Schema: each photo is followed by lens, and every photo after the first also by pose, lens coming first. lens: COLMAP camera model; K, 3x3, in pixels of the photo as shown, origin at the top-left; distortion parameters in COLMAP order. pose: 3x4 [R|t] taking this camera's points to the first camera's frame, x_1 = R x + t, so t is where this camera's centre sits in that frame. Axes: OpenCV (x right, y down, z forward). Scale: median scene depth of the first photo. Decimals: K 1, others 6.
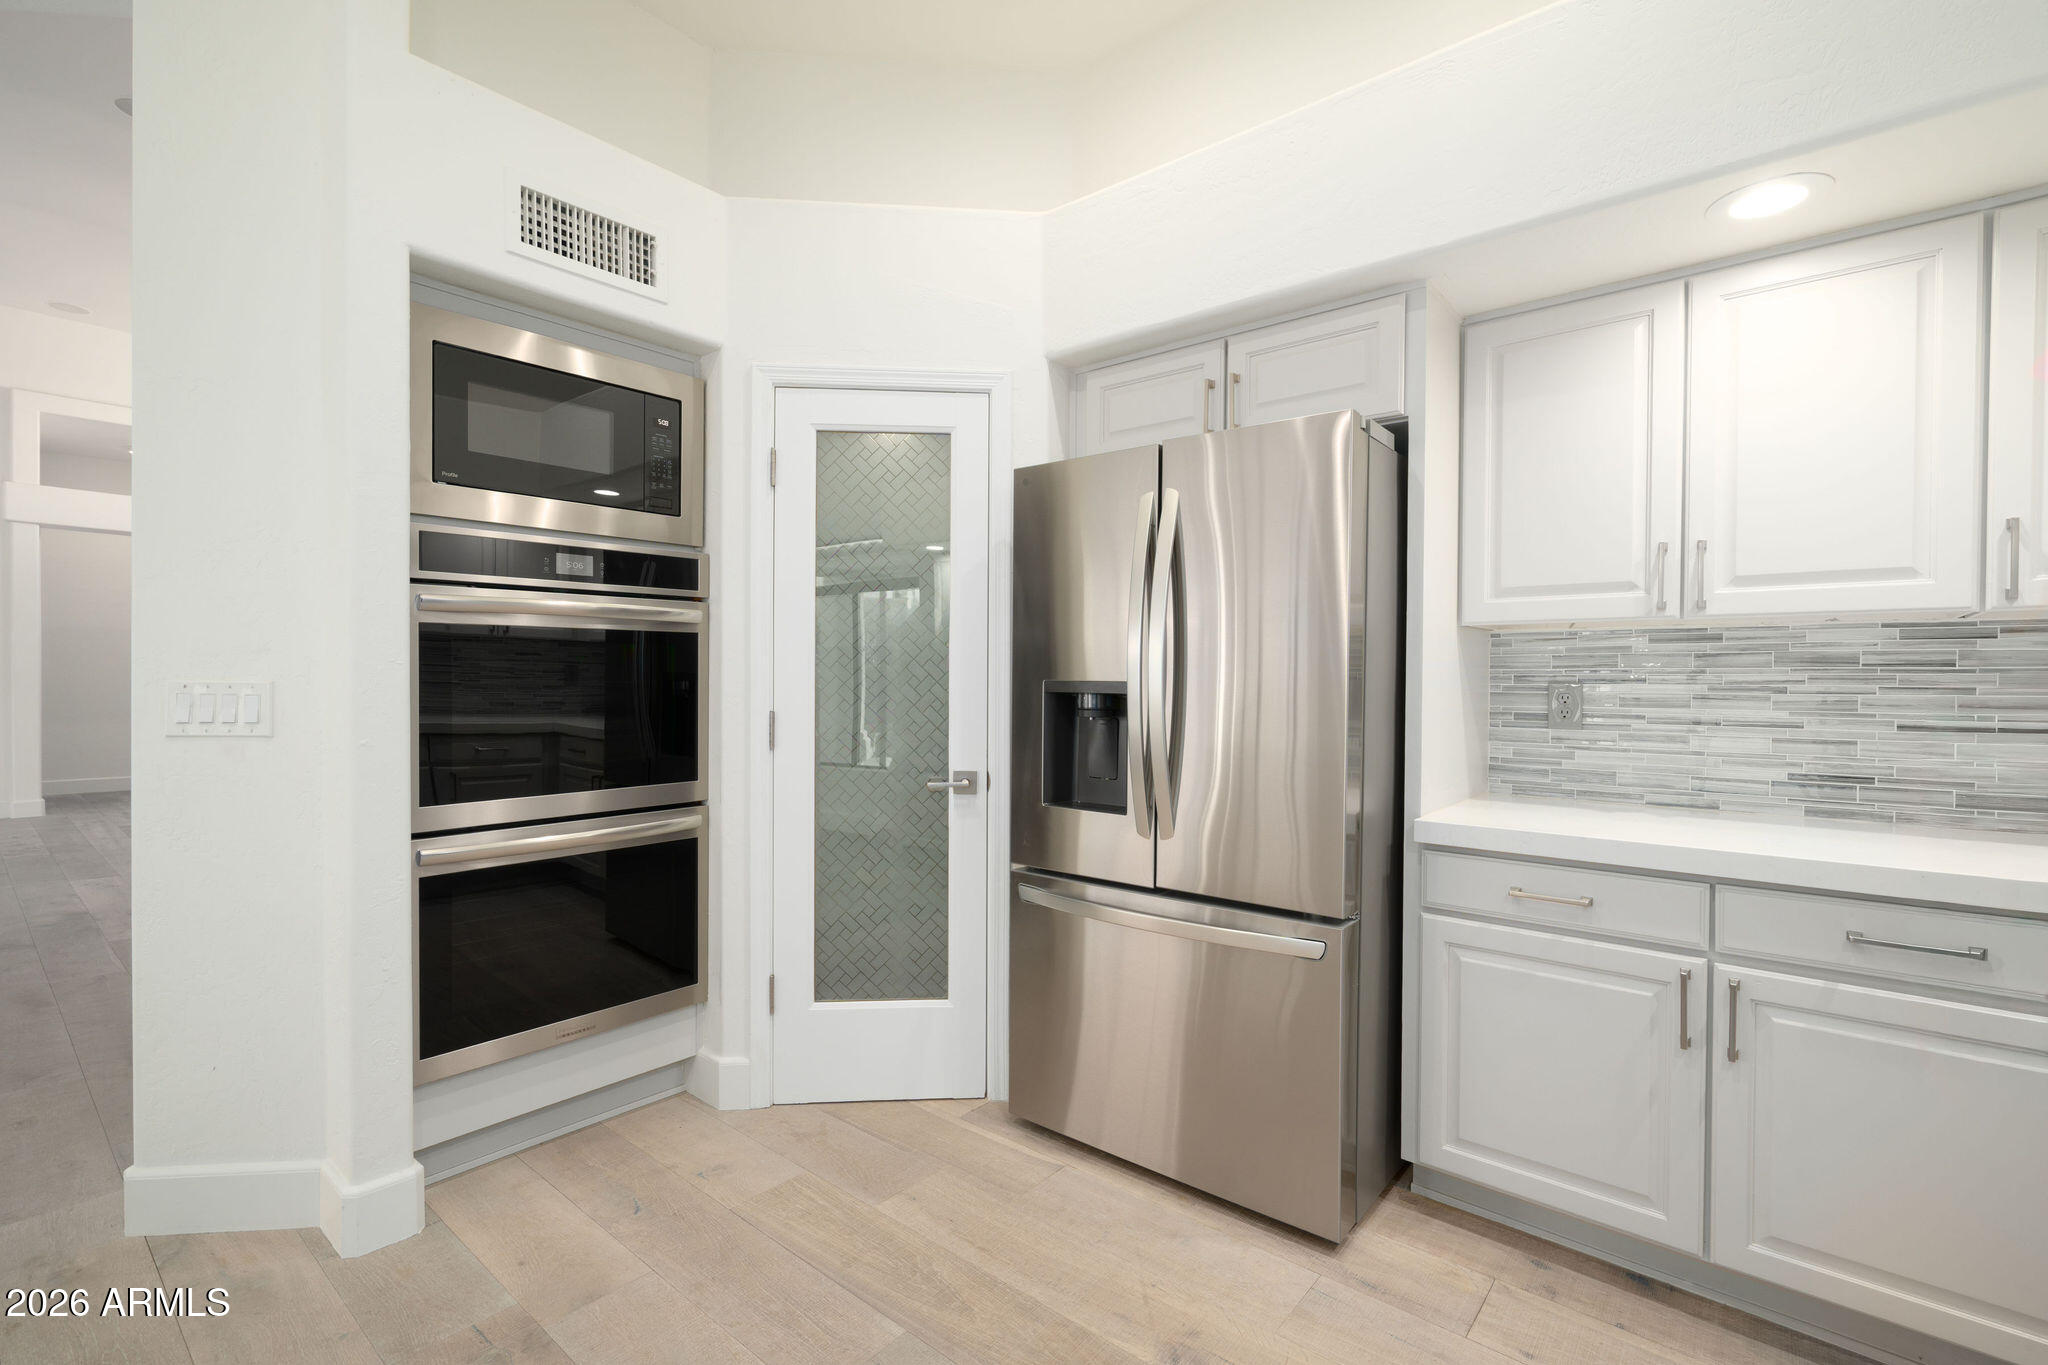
lens RADIAL K [[933.2, 0, 1011.5], [0, 933.2, 680.4], [0, 0, 1]] dist [-0.003093, 0.001230]
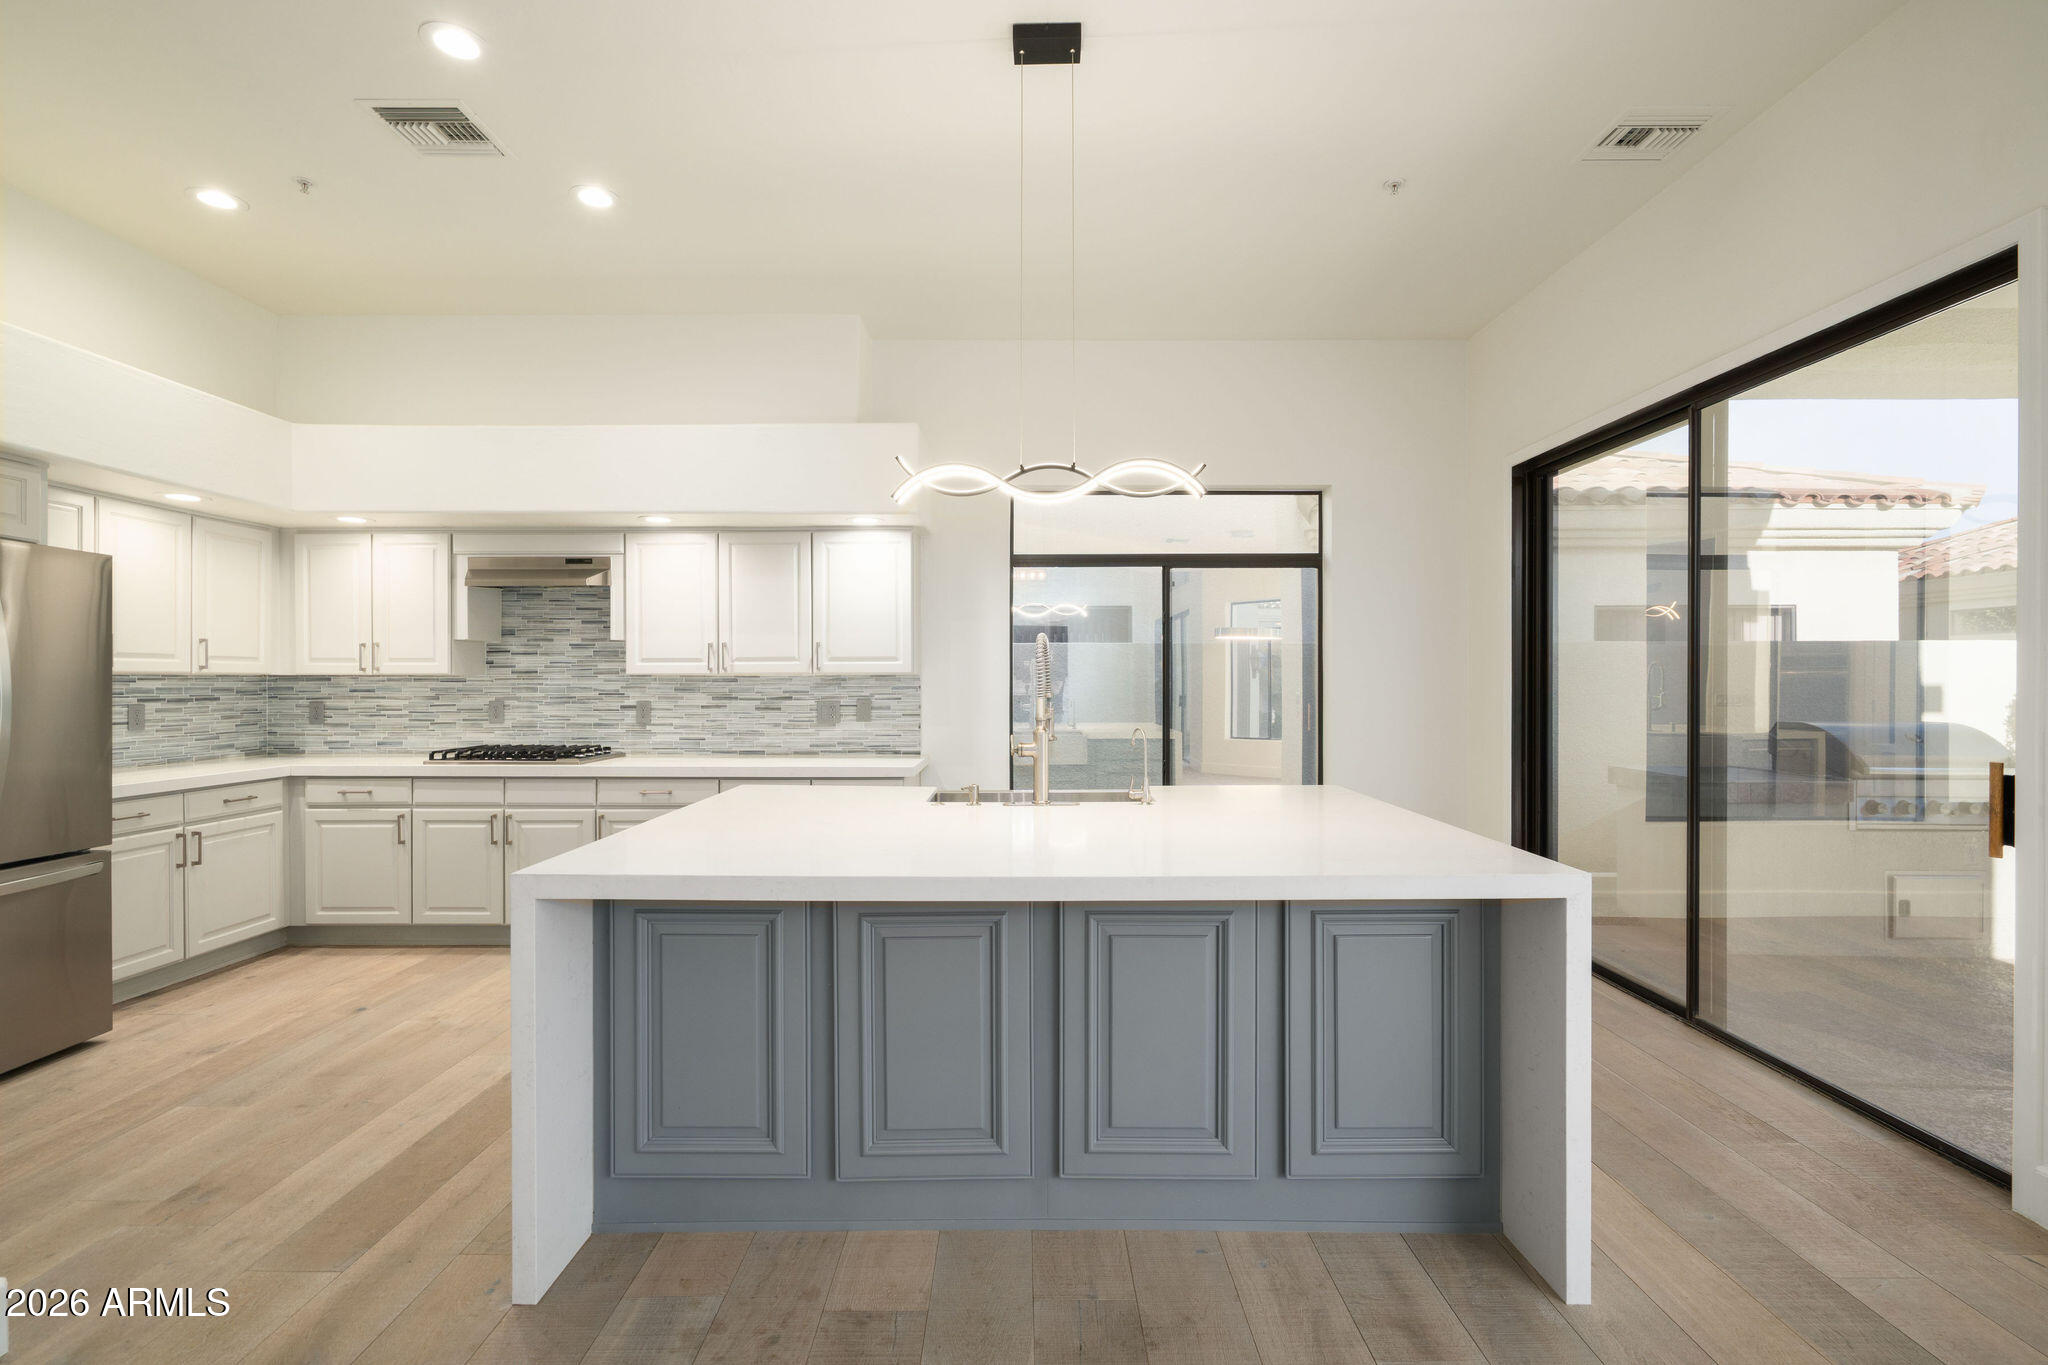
lens RADIAL K [[933.2, 0, 1027.3], [0, 933.2, 689.1], [0, 0, 1]] dist [-0.003093, 0.001230]
pose [[-0.647967, -0.011522, 0.761581, -1.869025], [0.000697, 0.999876, 0.015720, -0.056165], [-0.761668, 0.010716, -0.647879, 0.729913]]
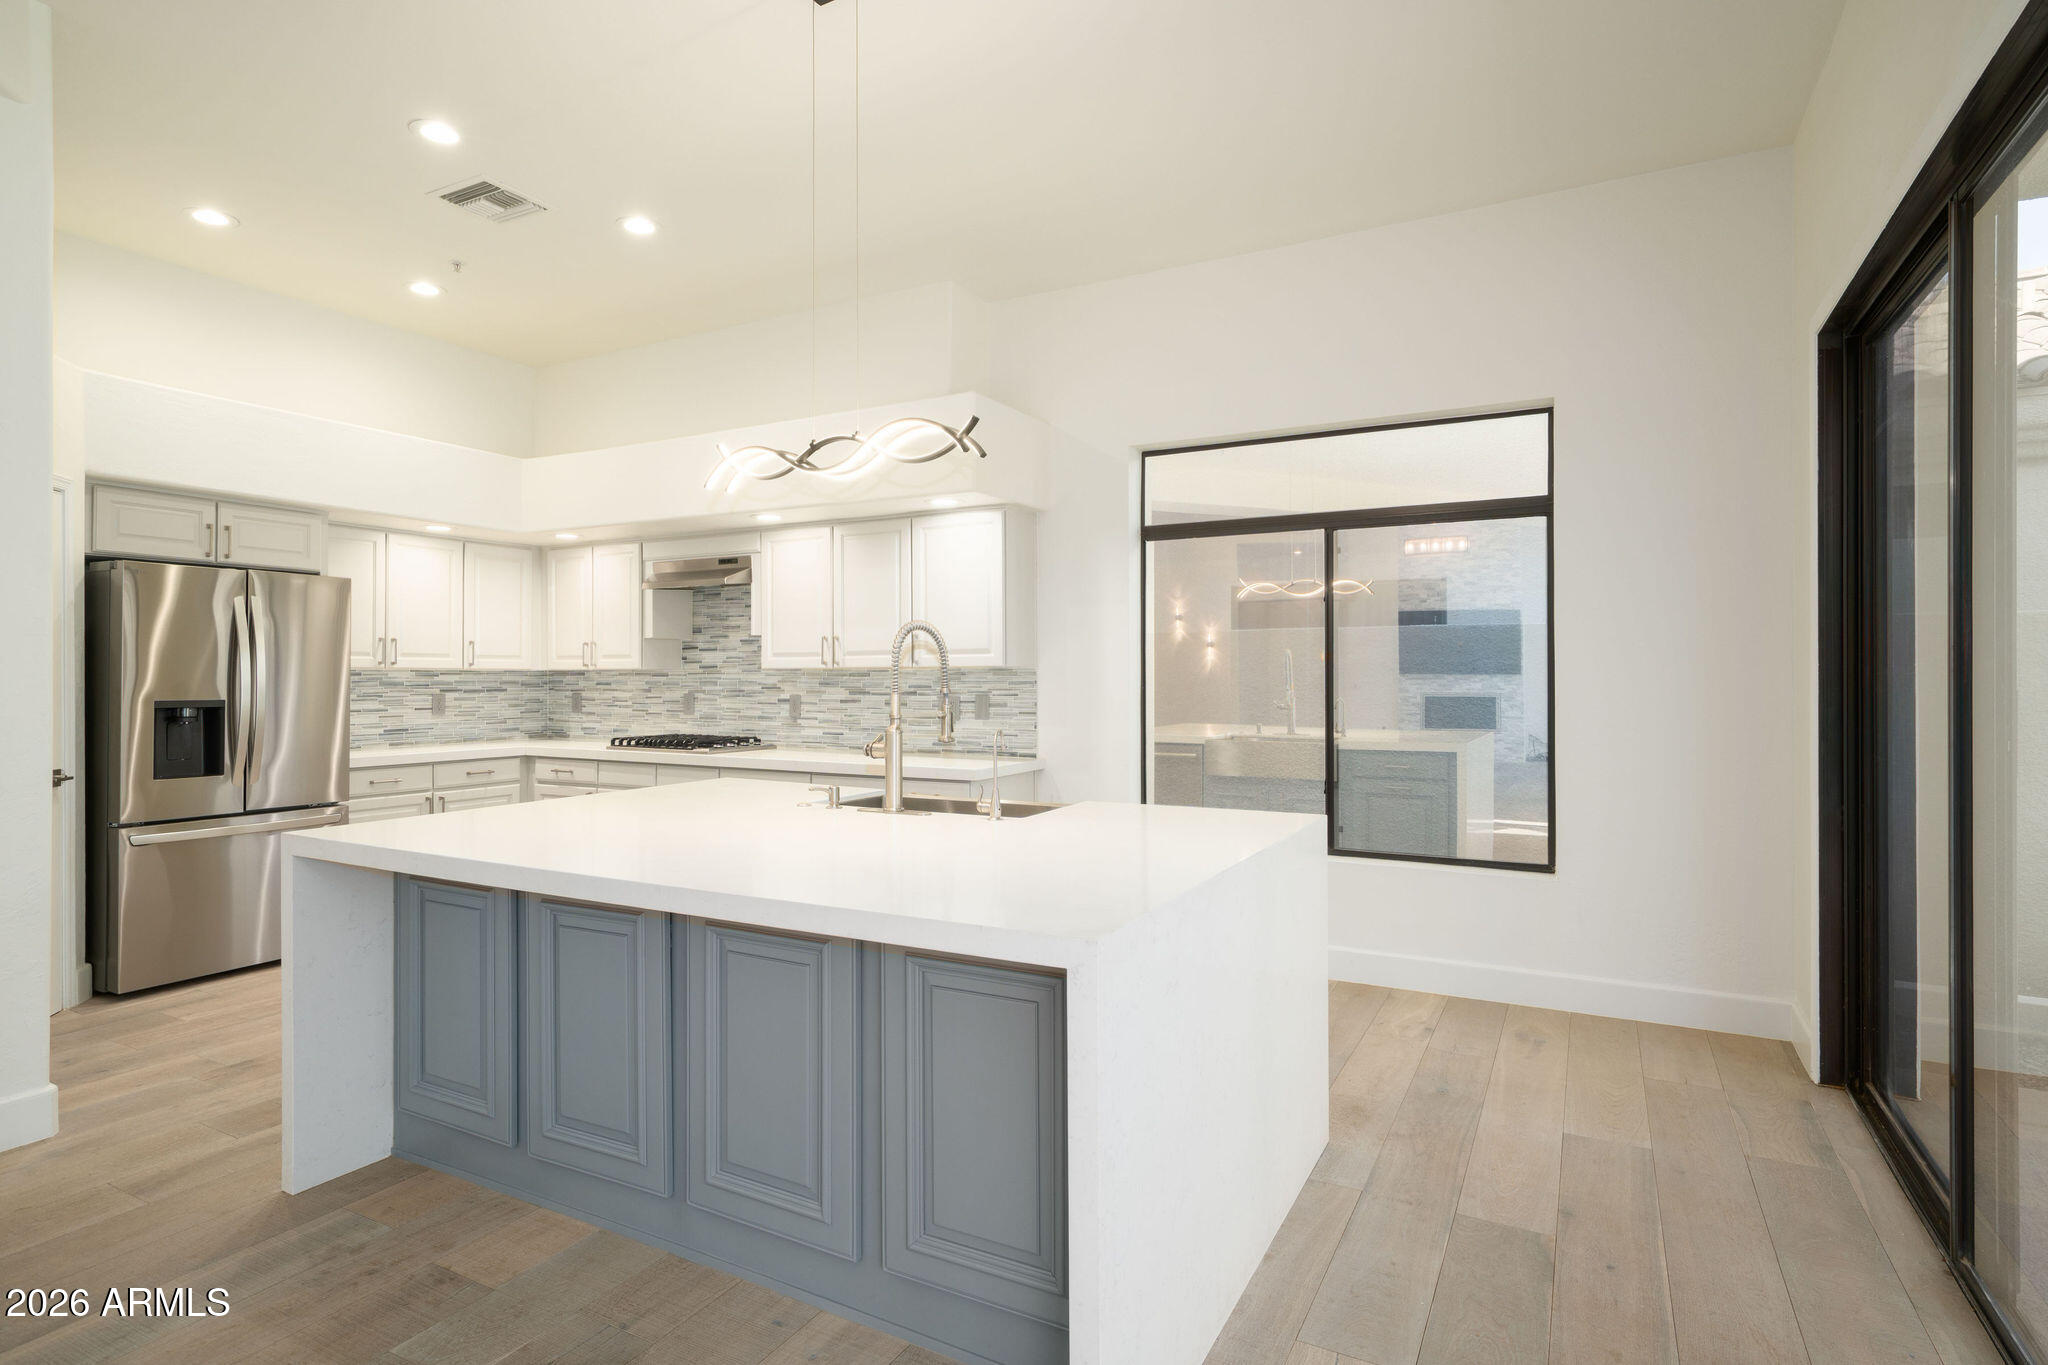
lens RADIAL K [[1070.9, 0, 1006.5], [0, 1070.9, 678.2], [0, 0, 1]] dist [-0.000708, 0.002512]
pose [[-0.197085, -0.006627, 0.980364, -2.257197], [0.004172, 0.999962, 0.007598, -0.051271], [-0.980378, 0.005588, -0.197050, -0.057875]]
